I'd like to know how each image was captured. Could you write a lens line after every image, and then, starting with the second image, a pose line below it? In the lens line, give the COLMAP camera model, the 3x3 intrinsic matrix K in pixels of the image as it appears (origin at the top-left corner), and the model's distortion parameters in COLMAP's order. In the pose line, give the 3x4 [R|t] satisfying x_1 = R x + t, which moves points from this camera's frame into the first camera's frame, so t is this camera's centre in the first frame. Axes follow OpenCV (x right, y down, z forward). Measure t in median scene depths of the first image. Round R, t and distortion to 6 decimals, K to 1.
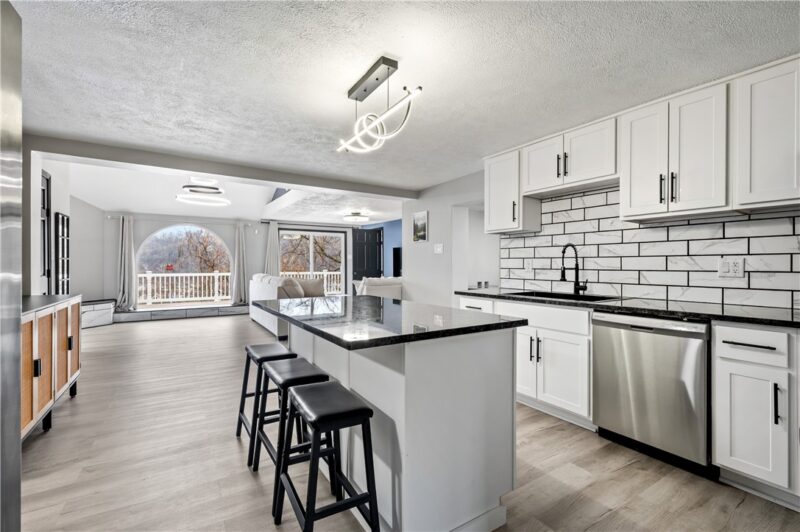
lens RADIAL K [[344.7, 0, 399.7], [0, 344.7, 264.3], [0, 0, 1]] dist [0.003481, 0.000279]
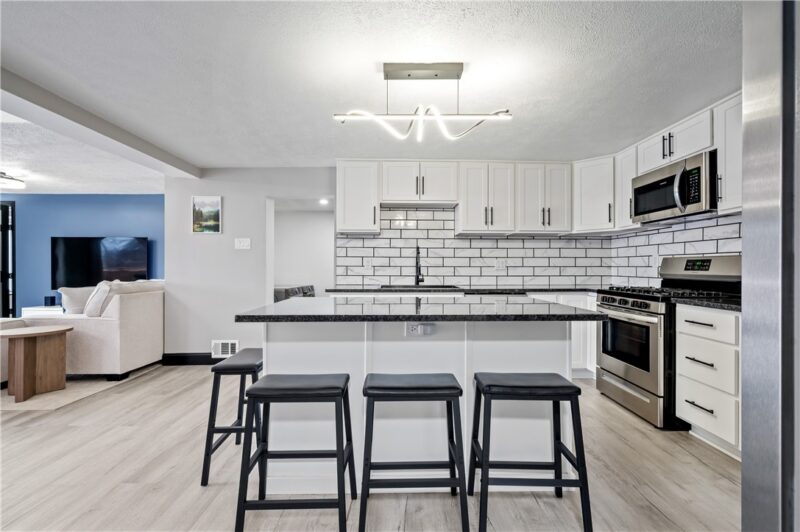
lens RADIAL K [[344.7, 0, 399.7], [0, 344.7, 266.8], [0, 0, 1]] dist [0.003481, 0.000279]
pose [[0.552338, -0.000682, 0.833620, -0.605246], [-0.003517, 0.999989, 0.003149, 0.012461], [-0.833613, -0.004671, 0.552329, 0.331695]]
